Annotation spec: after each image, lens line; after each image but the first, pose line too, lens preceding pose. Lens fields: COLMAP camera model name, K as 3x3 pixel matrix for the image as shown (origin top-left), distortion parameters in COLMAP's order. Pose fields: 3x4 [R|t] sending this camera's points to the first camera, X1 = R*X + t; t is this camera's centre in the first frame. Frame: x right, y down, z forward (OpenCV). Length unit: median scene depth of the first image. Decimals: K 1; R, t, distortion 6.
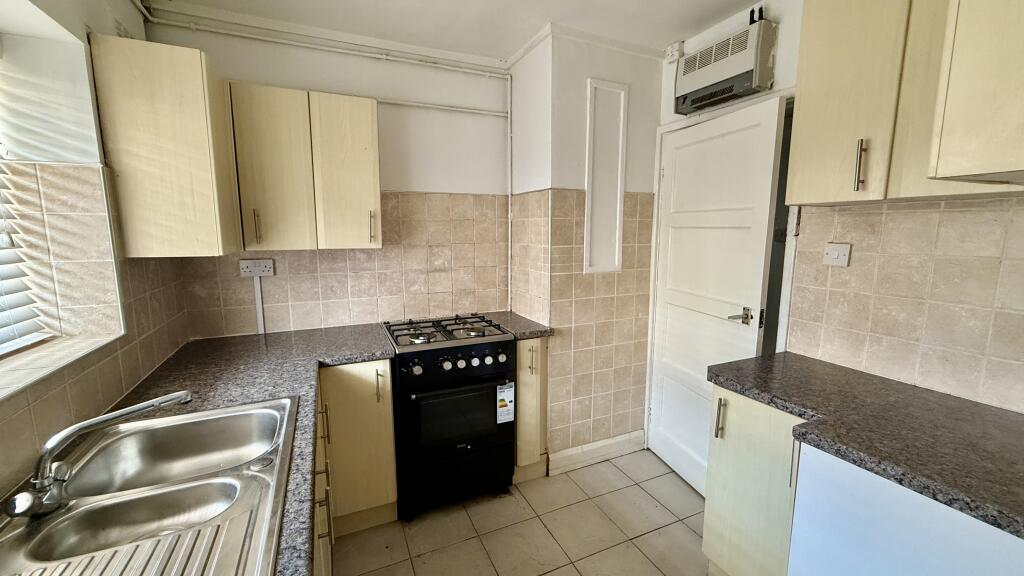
lens RADIAL K [[406.8, 0, 510.1], [0, 406.8, 286.4], [0, 0, 1]] dist [-0.000592, -0.000143]
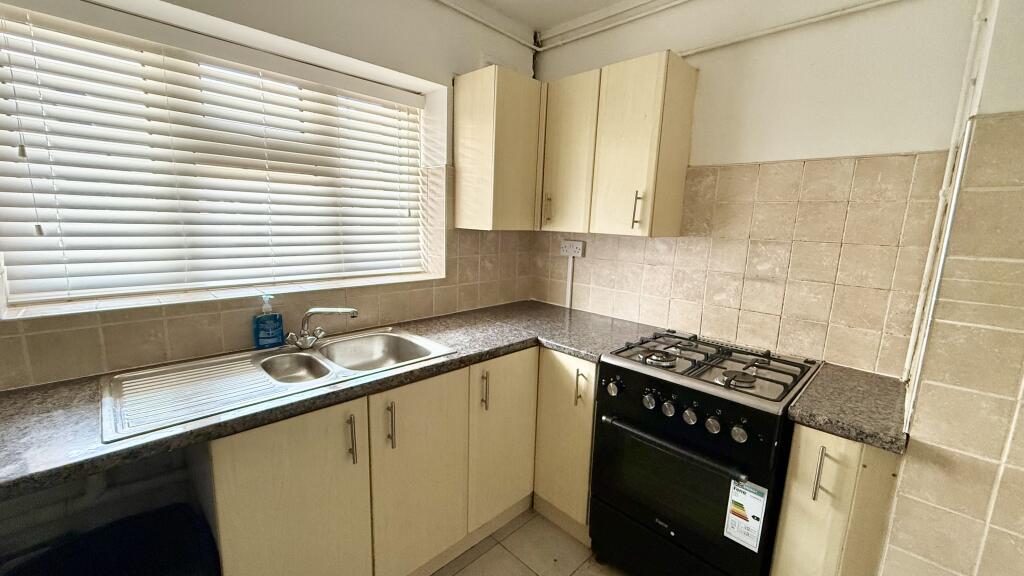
lens RADIAL K [[406.8, 0, 511.5], [0, 406.8, 287.7], [0, 0, 1]] dist [-0.000592, -0.000143]
pose [[0.350218, 0.169306, -0.921240, 0.354898], [-0.164529, 0.979356, 0.117440, -0.043074], [0.922105, 0.110441, 0.370844, 0.444596]]
